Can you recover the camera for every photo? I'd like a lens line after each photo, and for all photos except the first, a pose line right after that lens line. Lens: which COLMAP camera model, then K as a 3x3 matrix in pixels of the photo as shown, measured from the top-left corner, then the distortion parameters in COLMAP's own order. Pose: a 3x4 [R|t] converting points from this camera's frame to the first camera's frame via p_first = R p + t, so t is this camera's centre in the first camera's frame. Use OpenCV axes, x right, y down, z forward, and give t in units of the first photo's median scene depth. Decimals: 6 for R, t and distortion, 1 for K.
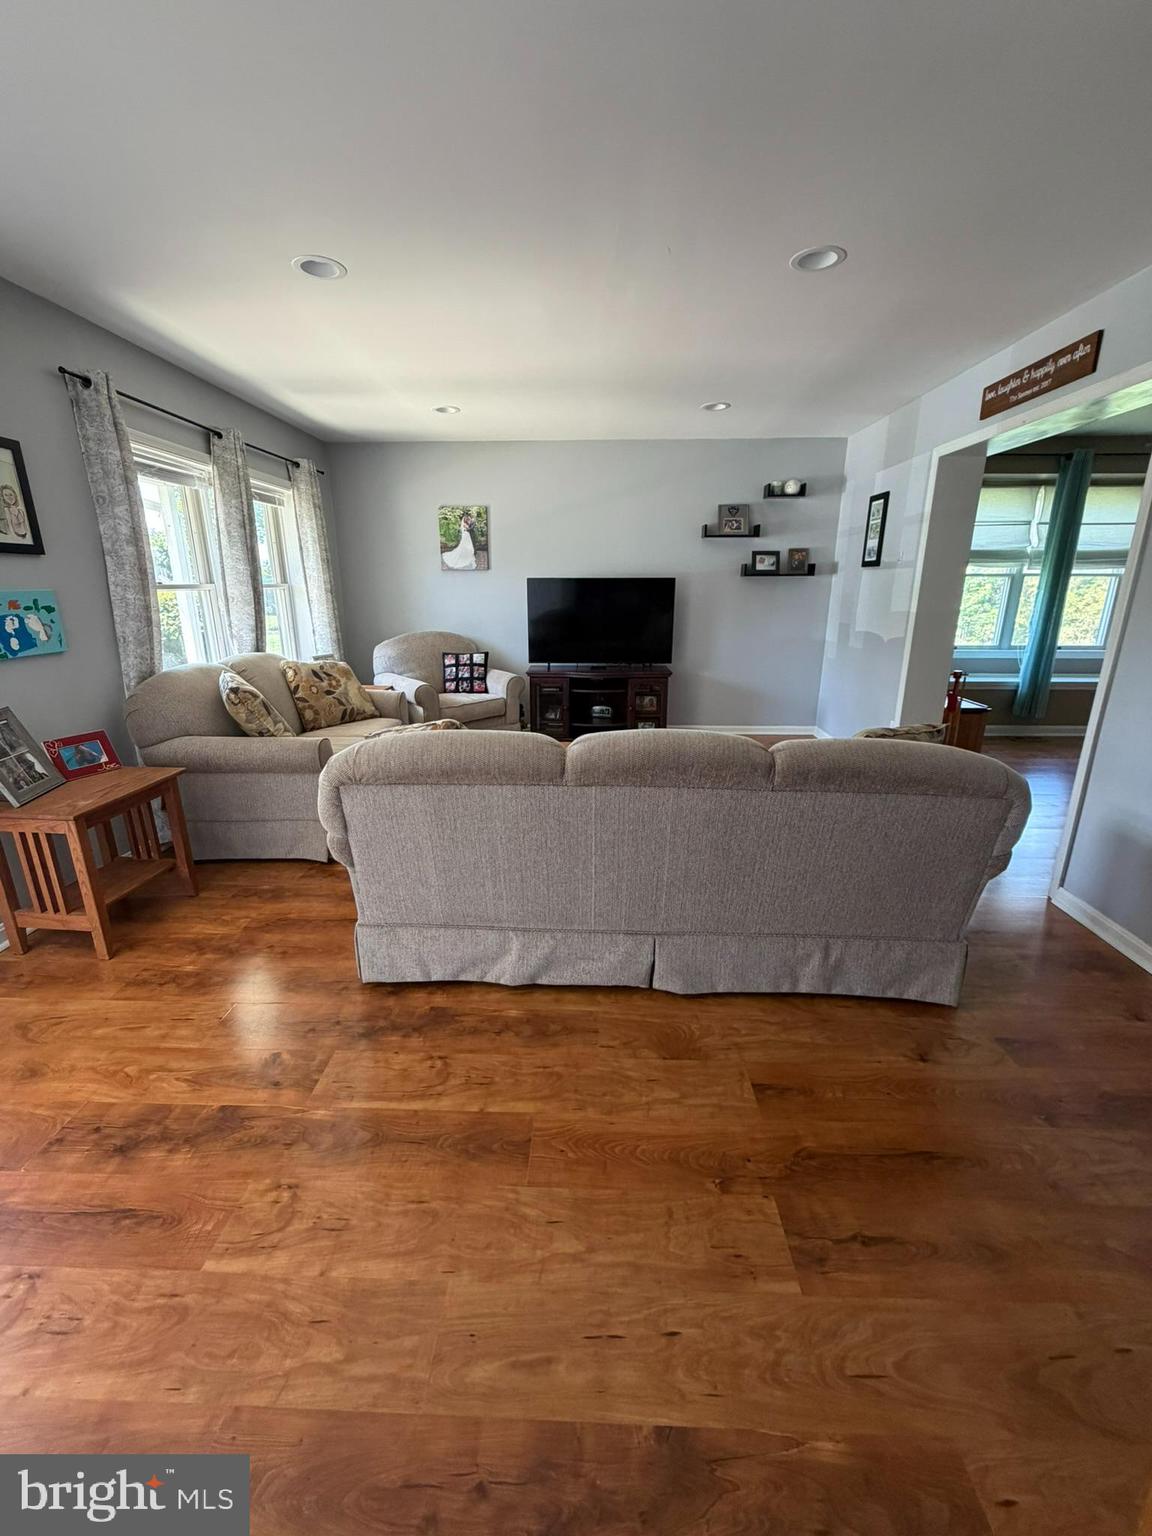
lens RADIAL K [[610.6, 0, 573.1], [0, 610.6, 762.2], [0, 0, 1]] dist [-0.000564, 0.000215]
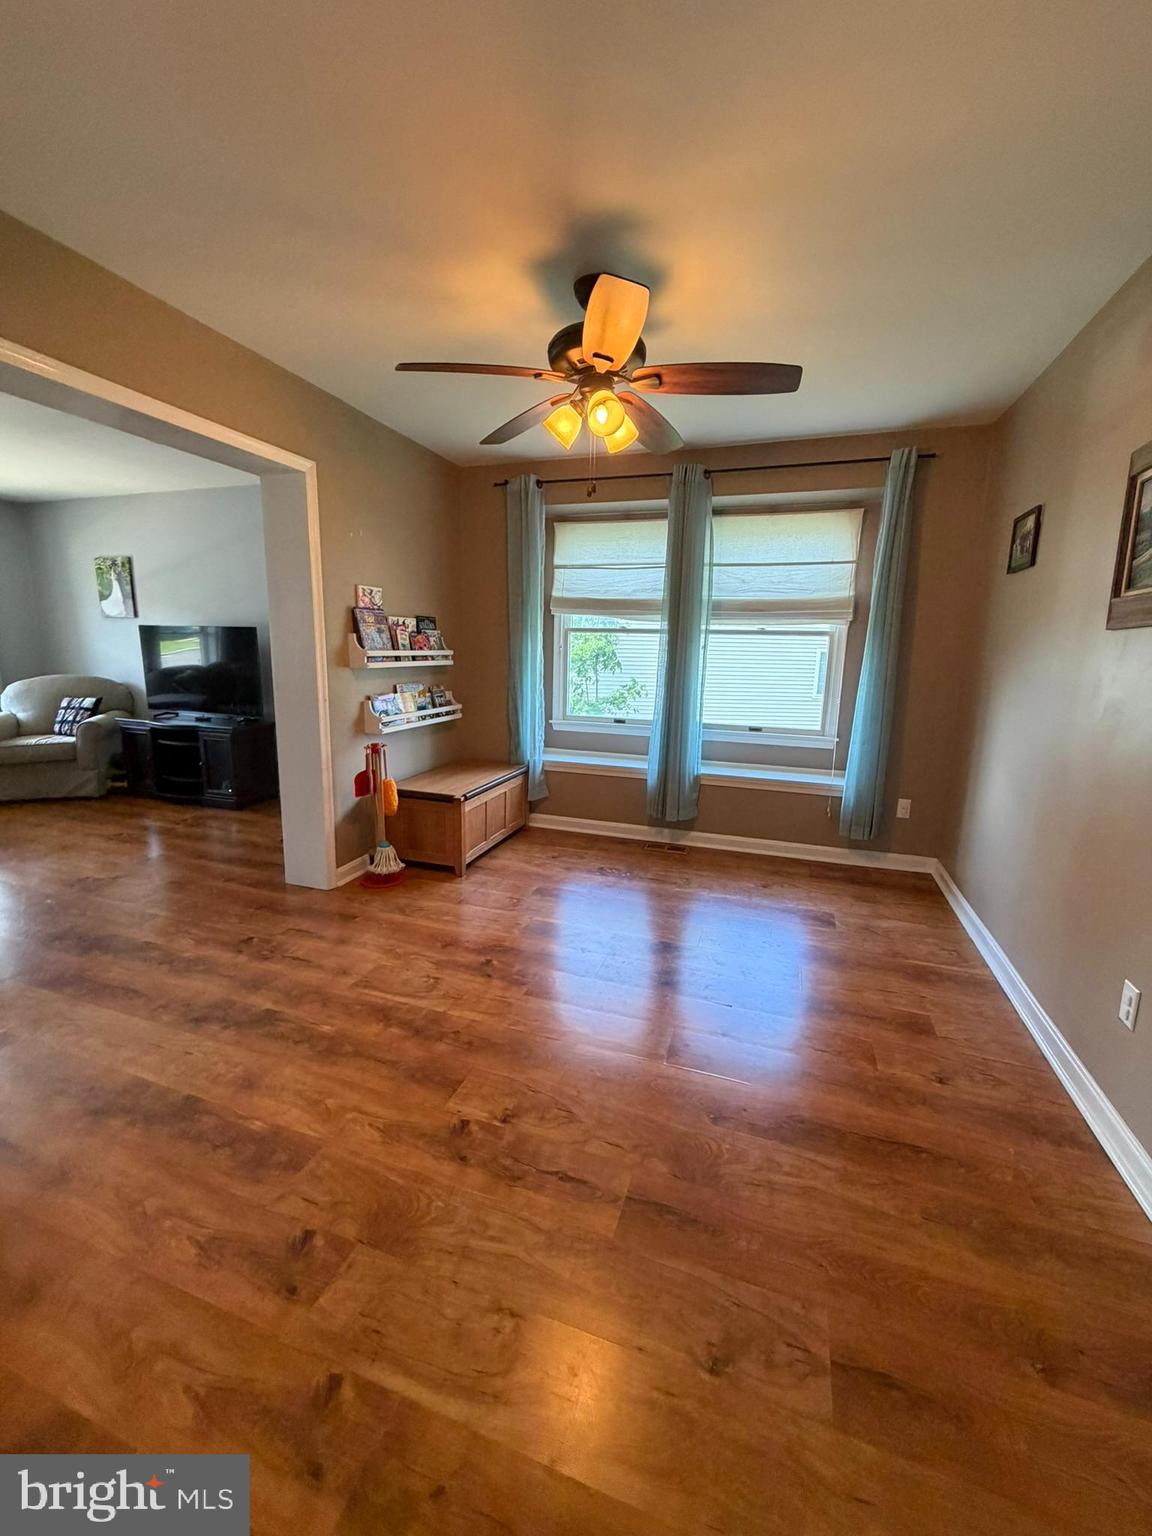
lens RADIAL K [[610.6, 0, 574.3], [0, 610.6, 762.3], [0, 0, 1]] dist [-0.000564, 0.000215]
pose [[0.956908, 0.075698, -0.280352, 0.959109], [-0.103152, 0.991071, -0.084484, -0.076119], [0.271453, 0.109763, 0.956172, 0.291598]]
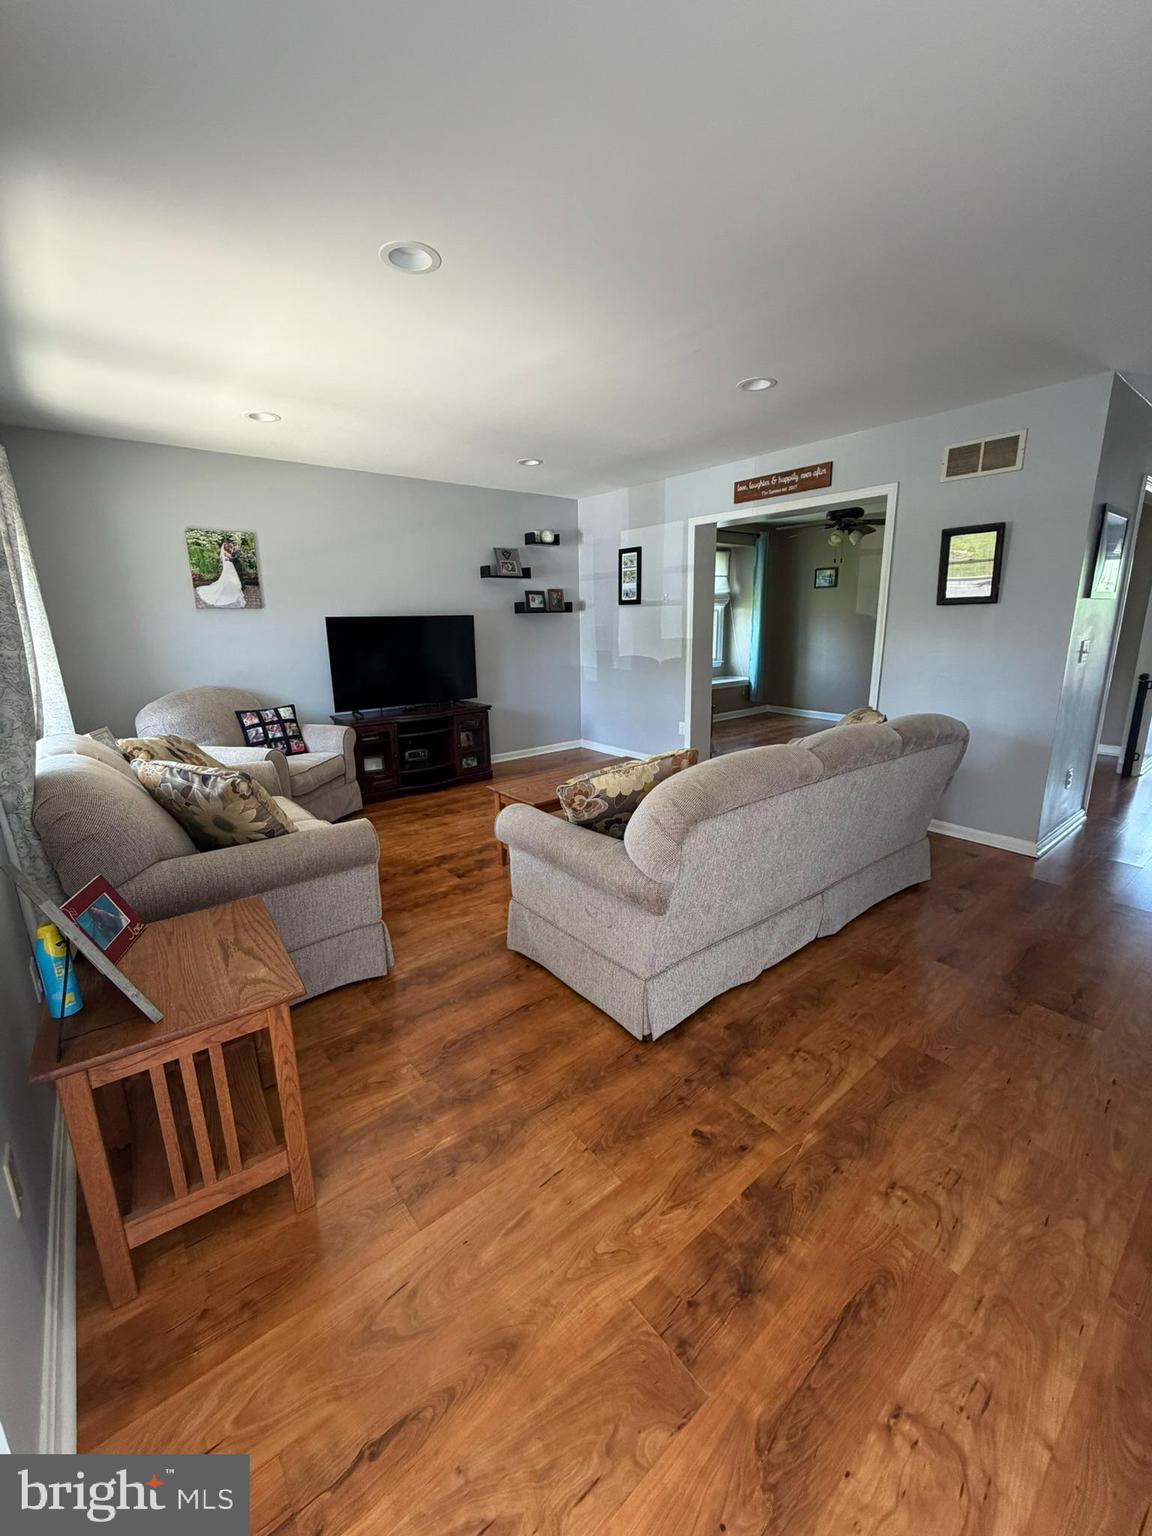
lens RADIAL K [[610.6, 0, 573.7], [0, 610.6, 763.1], [0, 0, 1]] dist [-0.000564, 0.000215]
pose [[0.756790, -0.163296, 0.632932, -0.423619], [0.199080, 0.979872, 0.014769, -0.041352], [-0.622604, 0.114827, 0.774067, 0.133746]]
